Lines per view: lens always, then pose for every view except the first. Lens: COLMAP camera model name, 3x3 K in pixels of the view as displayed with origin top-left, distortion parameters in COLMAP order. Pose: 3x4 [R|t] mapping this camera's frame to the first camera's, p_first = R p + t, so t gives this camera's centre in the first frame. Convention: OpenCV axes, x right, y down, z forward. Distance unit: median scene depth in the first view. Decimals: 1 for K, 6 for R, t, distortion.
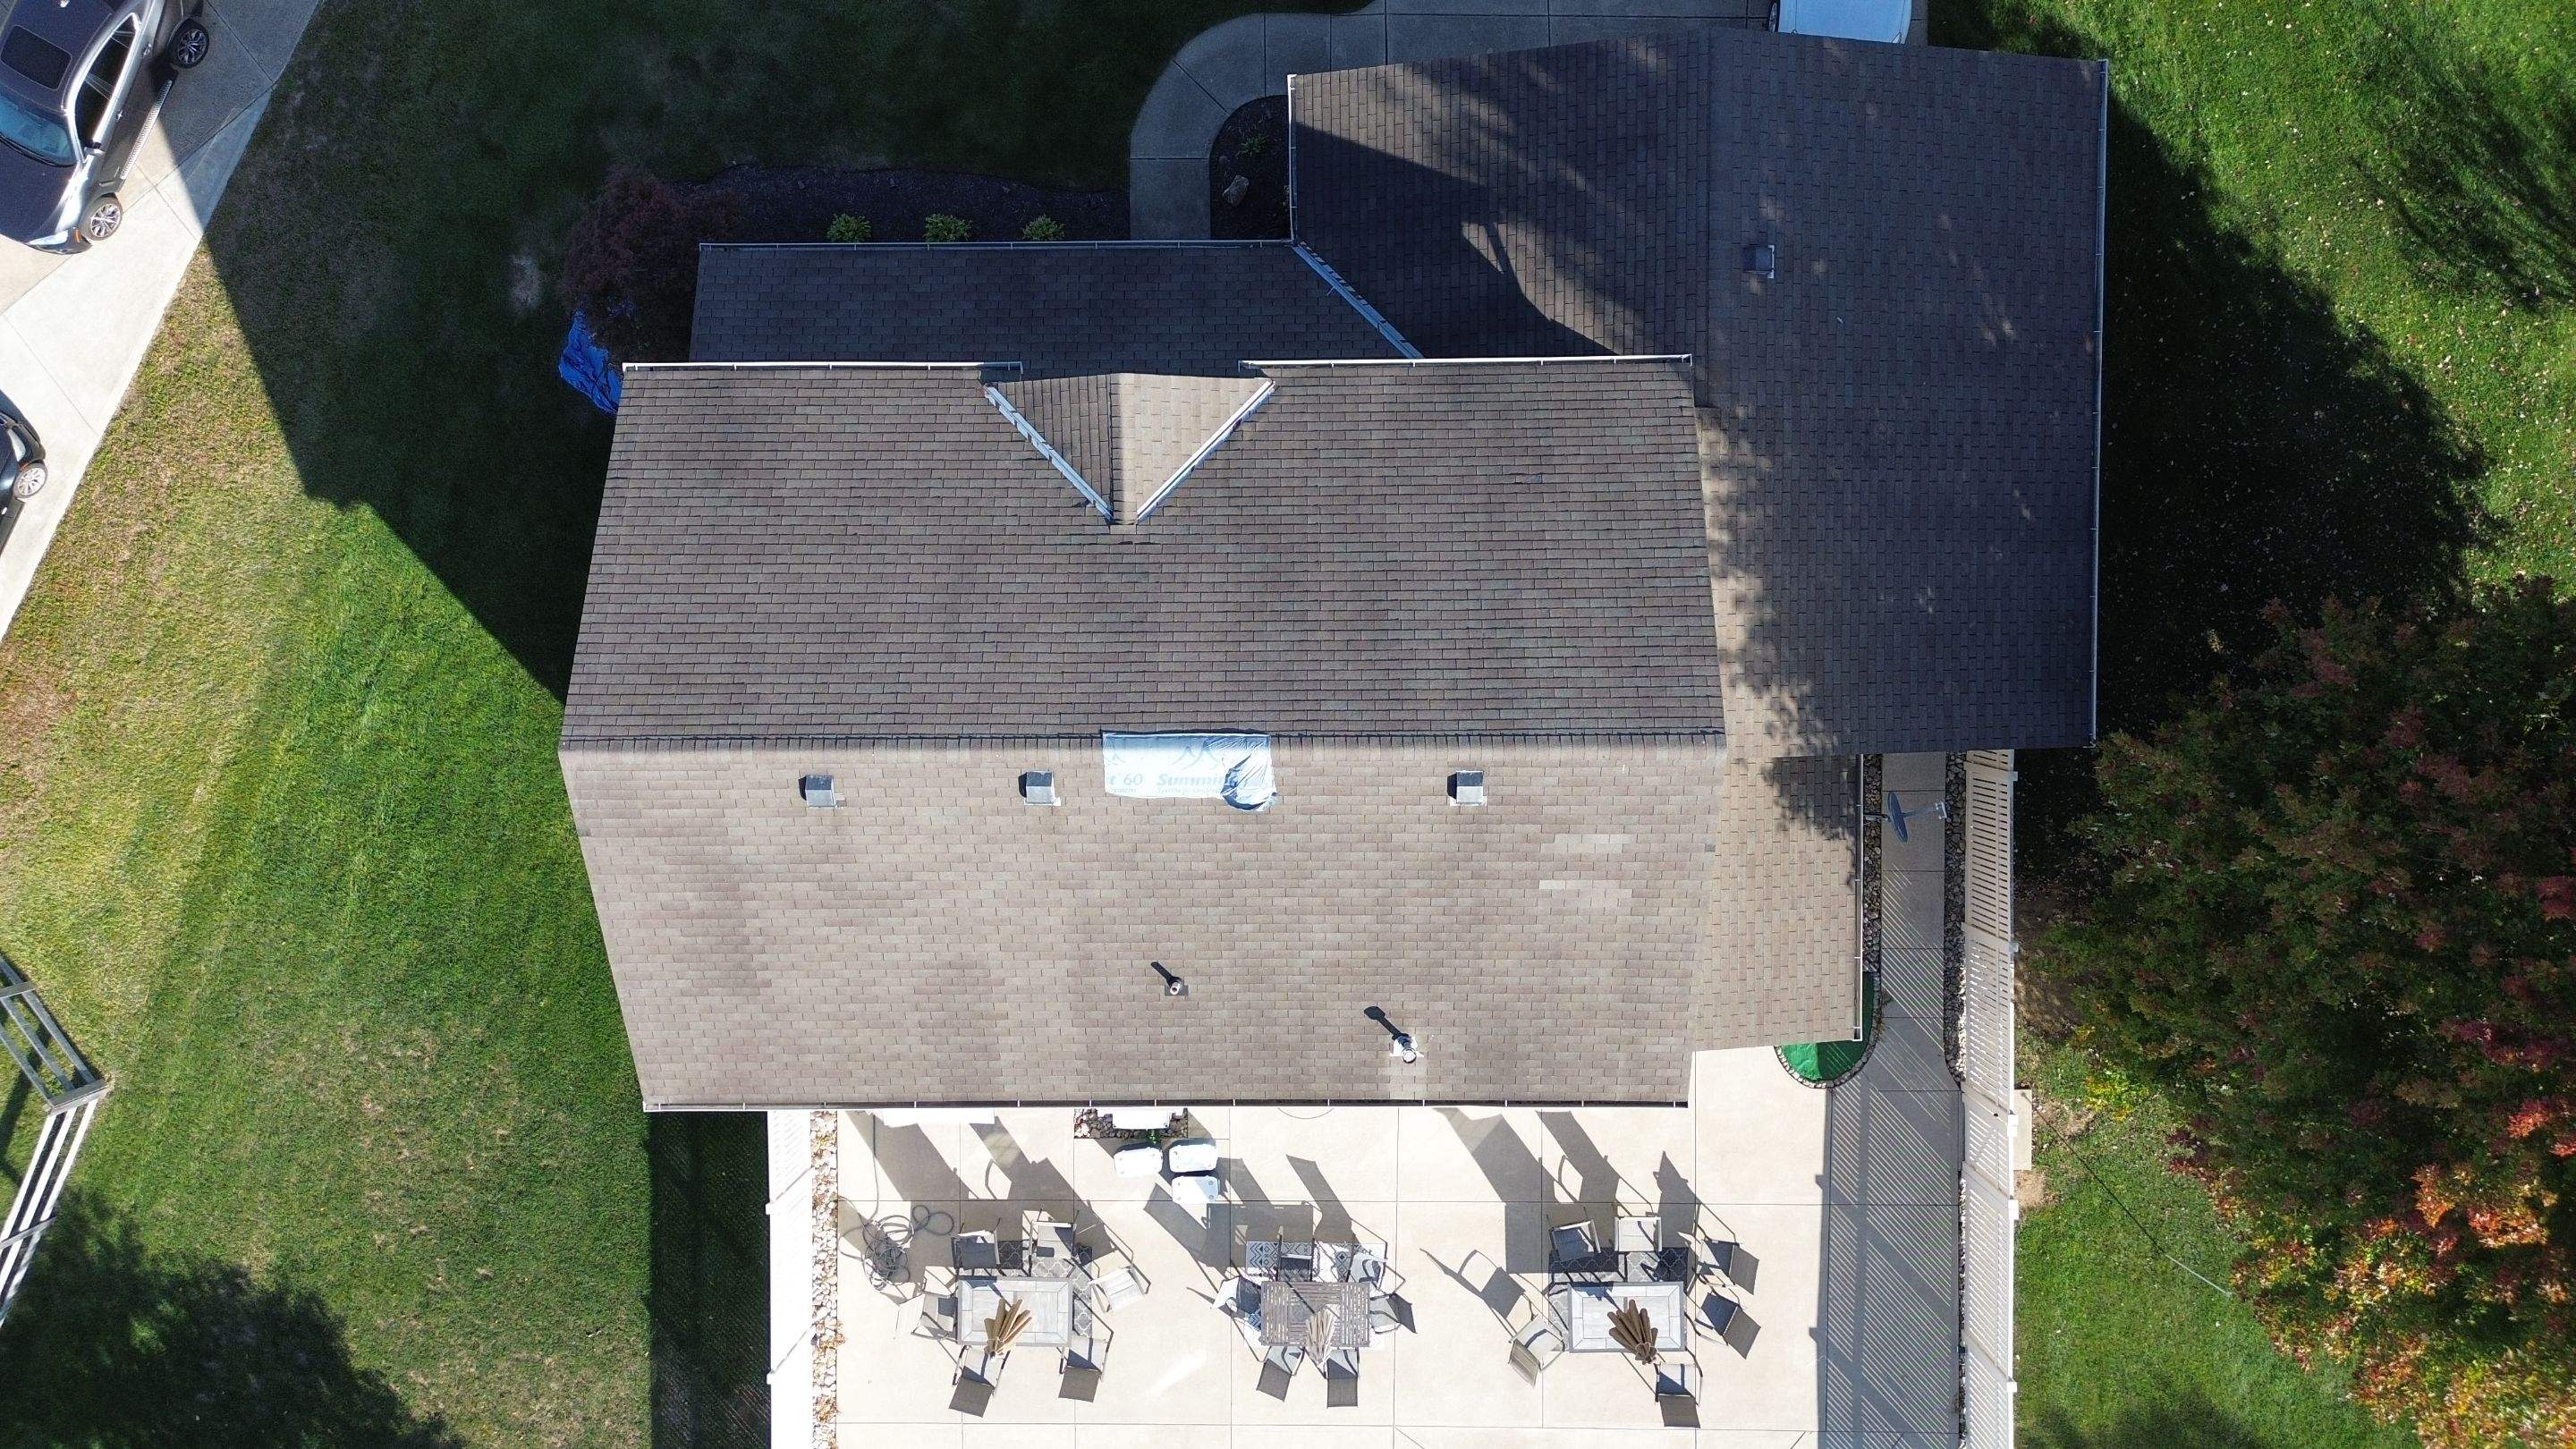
lens RADIAL K [[1819.6, 0, 1284.1], [0, 1819.6, 731.5], [0, 0, 1]] dist [0.075696, -0.081500]
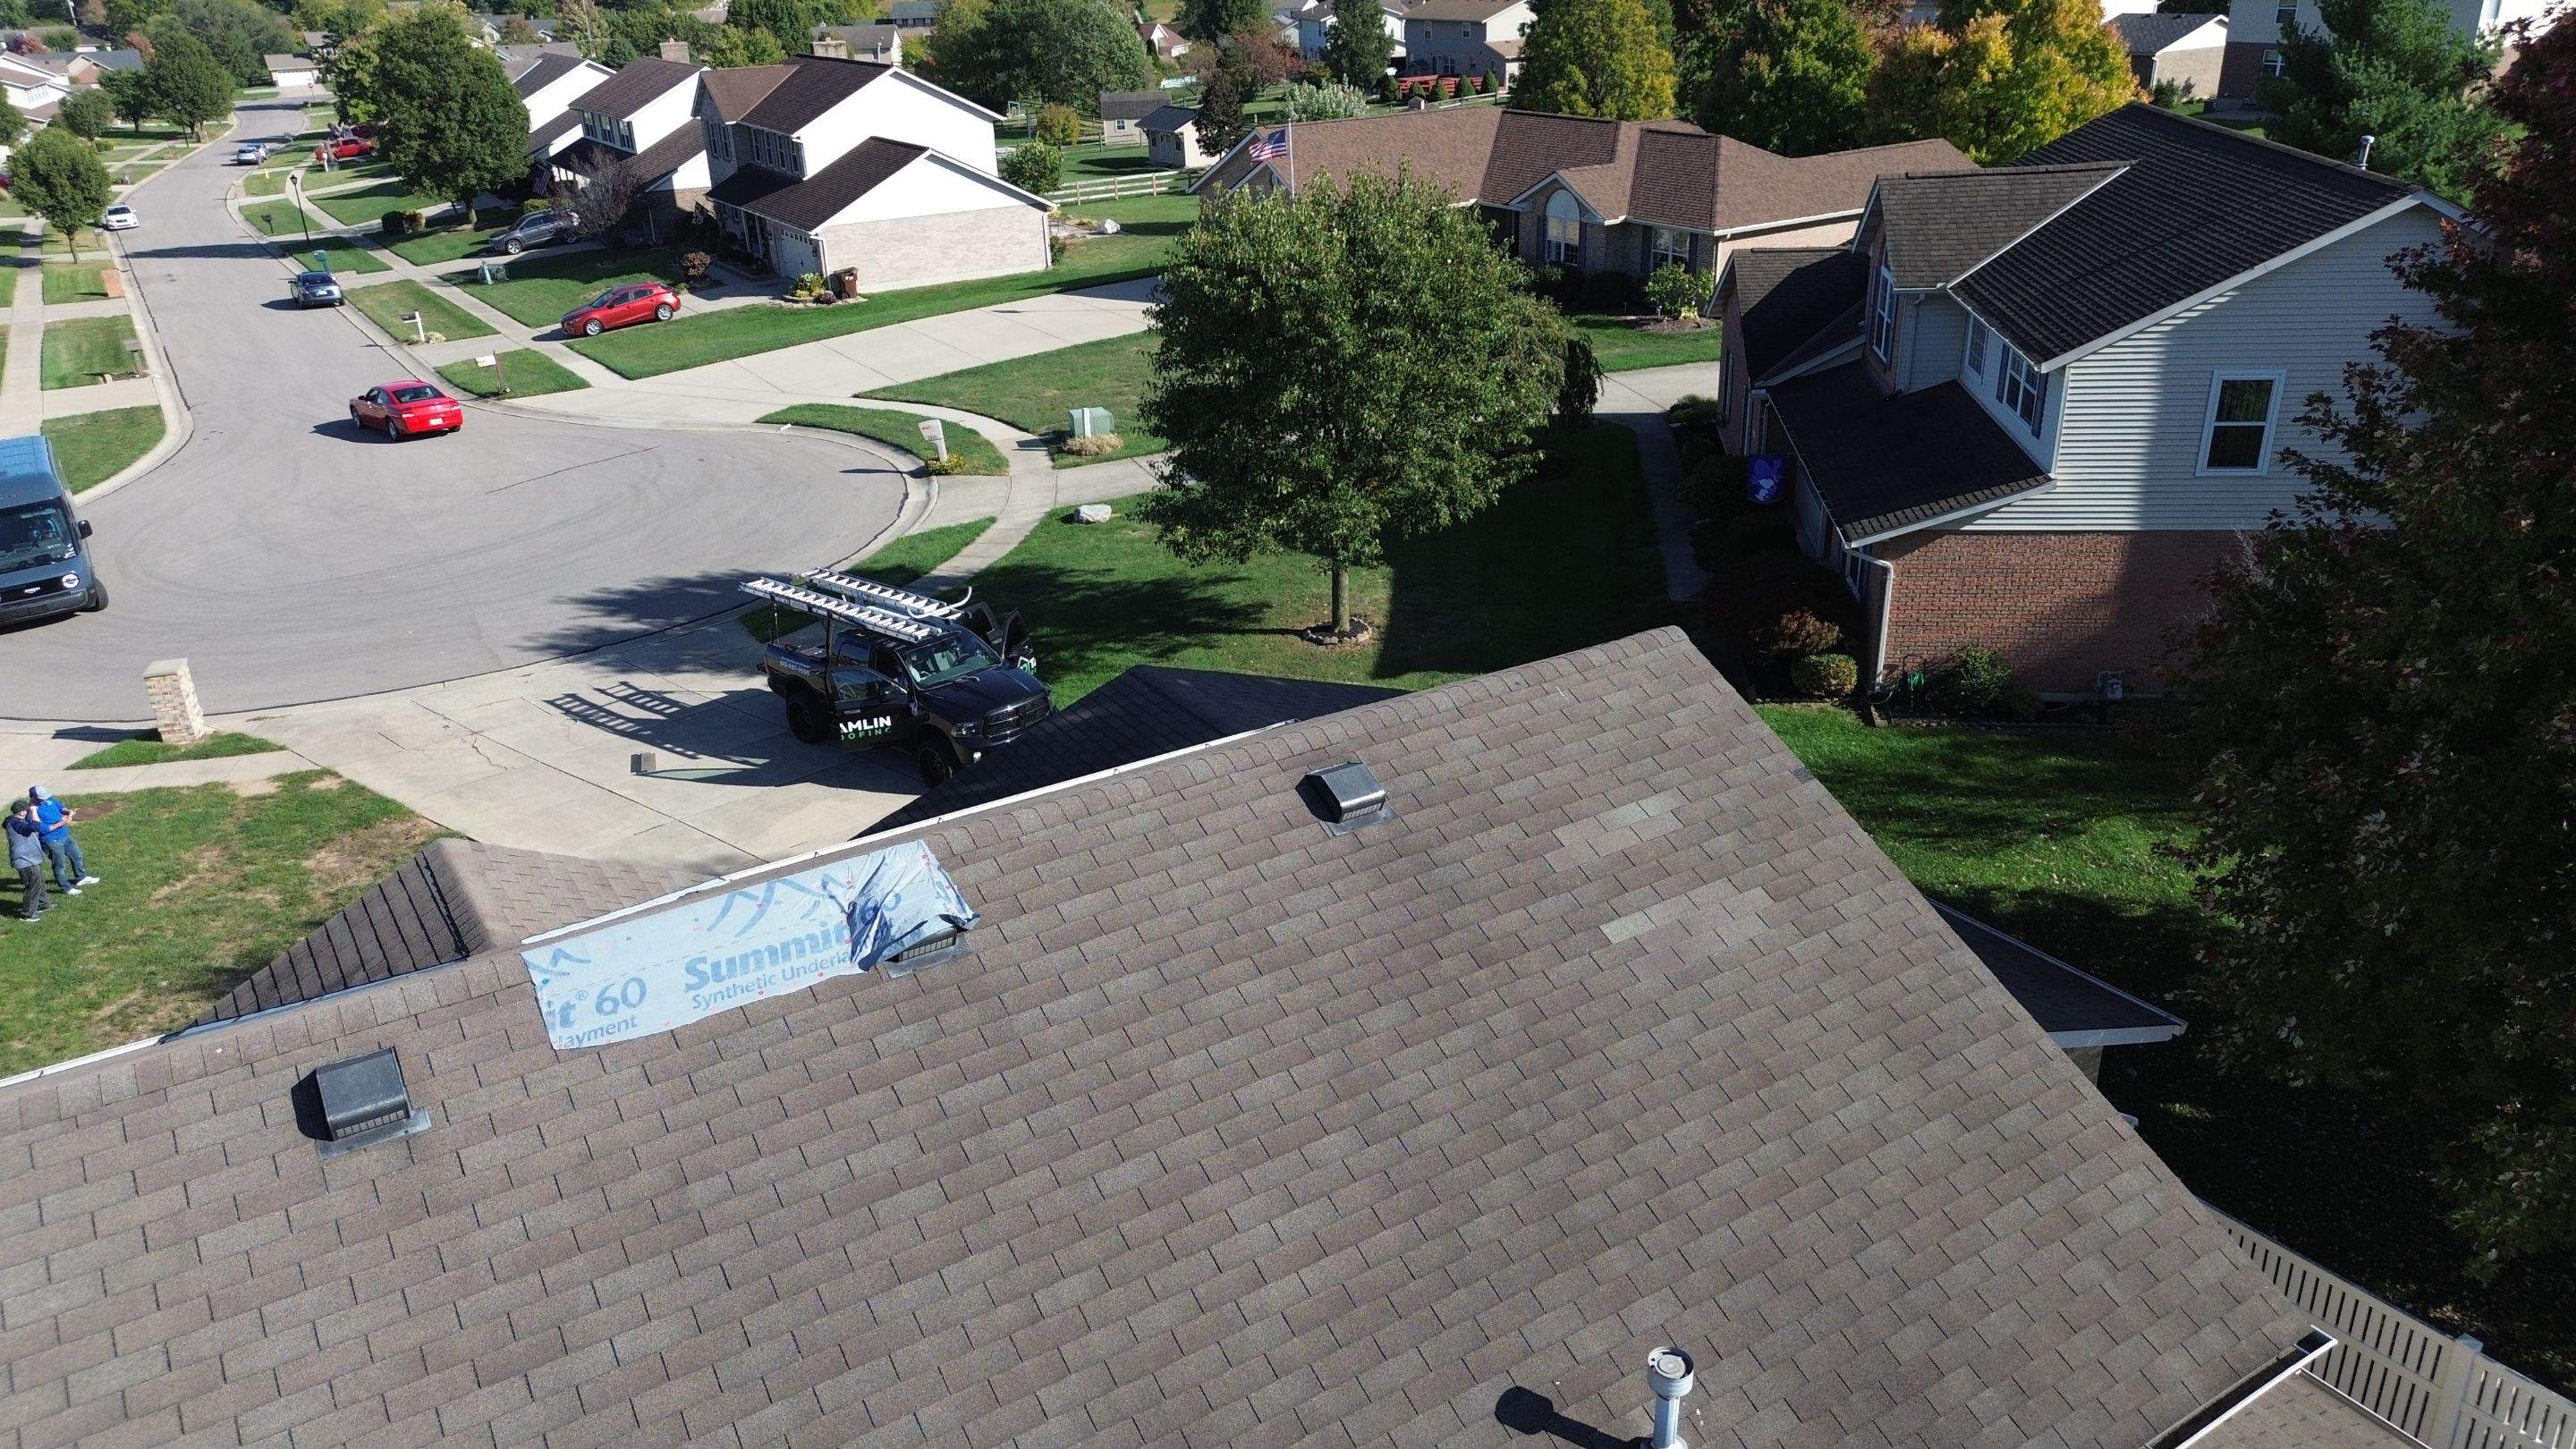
lens RADIAL K [[1819.6, 0, 1296.7], [0, 1819.6, 731.4], [0, 0, 1]] dist [0.075696, -0.081500]
pose [[0.849602, -0.209946, 0.483838, -0.128966], [0.526106, 0.272529, -0.805569, 0.377838], [0.037266, 0.938963, 0.341995, 0.756603]]
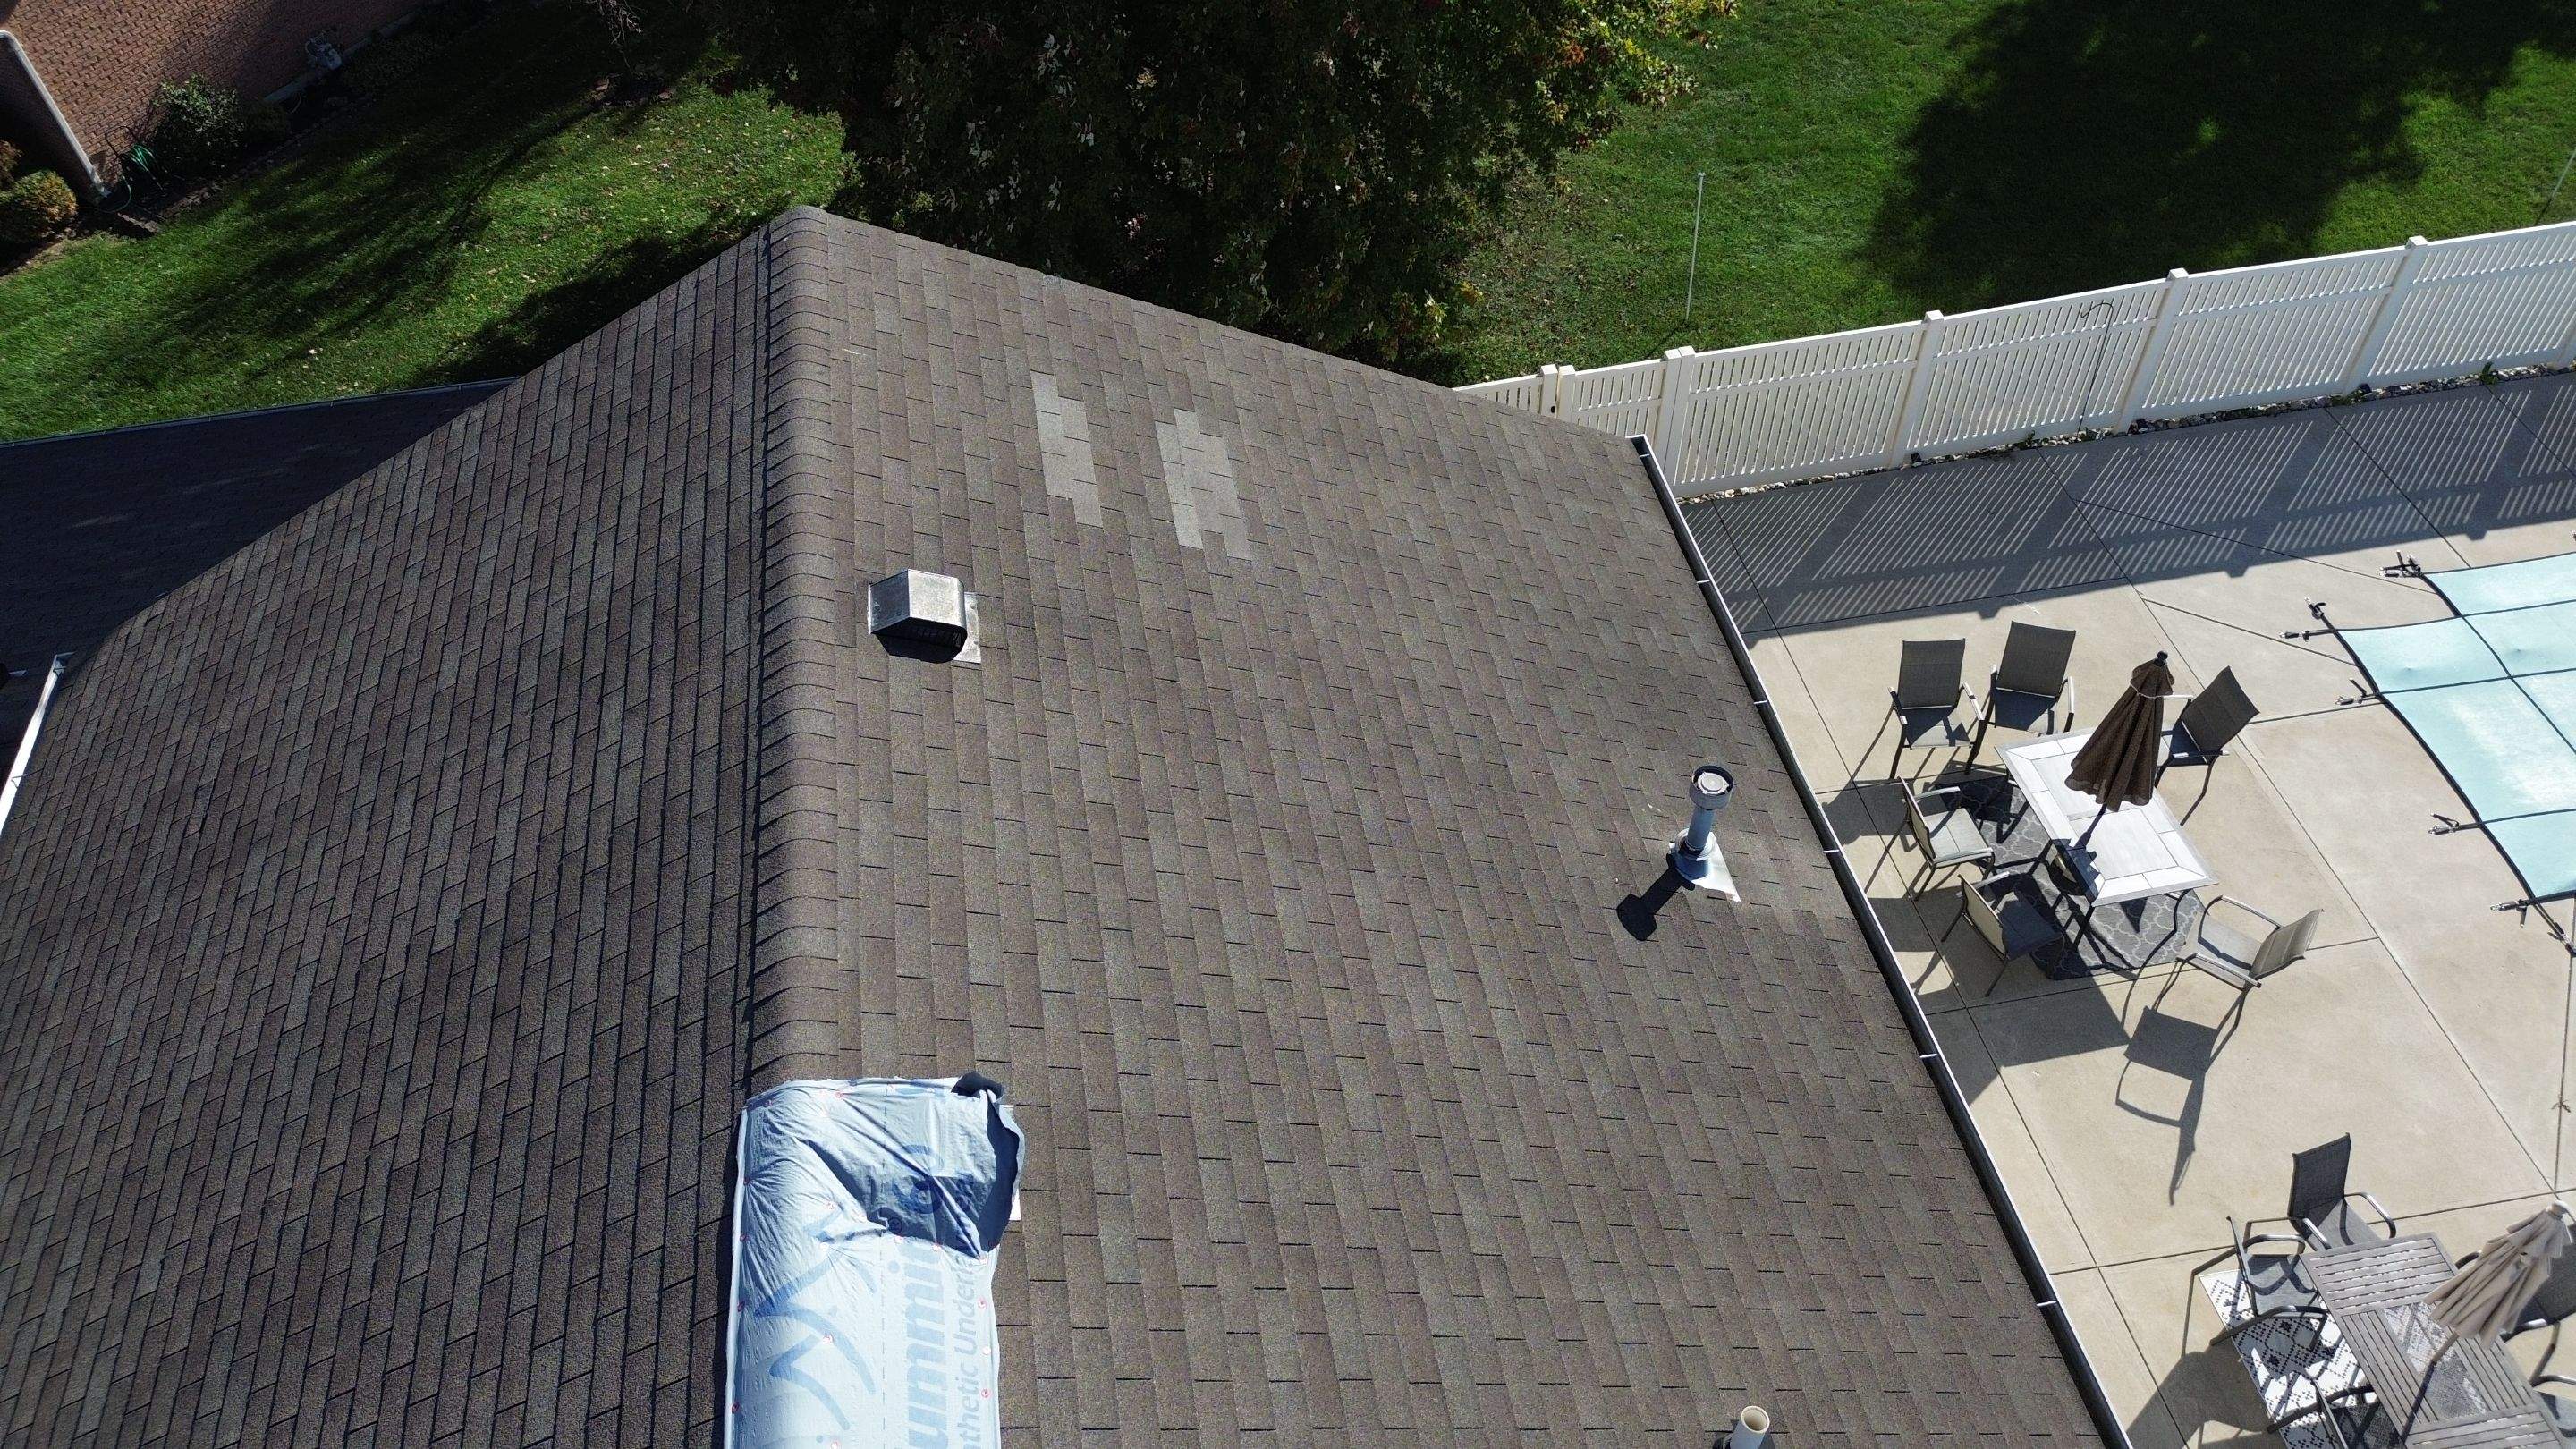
lens RADIAL K [[1819.6, 0, 1304.3], [0, 1819.6, 722.1], [0, 0, 1]] dist [0.075696, -0.081500]
pose [[-0.168542, -0.713649, 0.679925, -0.160892], [0.981507, -0.185019, 0.049103, 0.078118], [0.090757, 0.675627, 0.731636, 0.697091]]
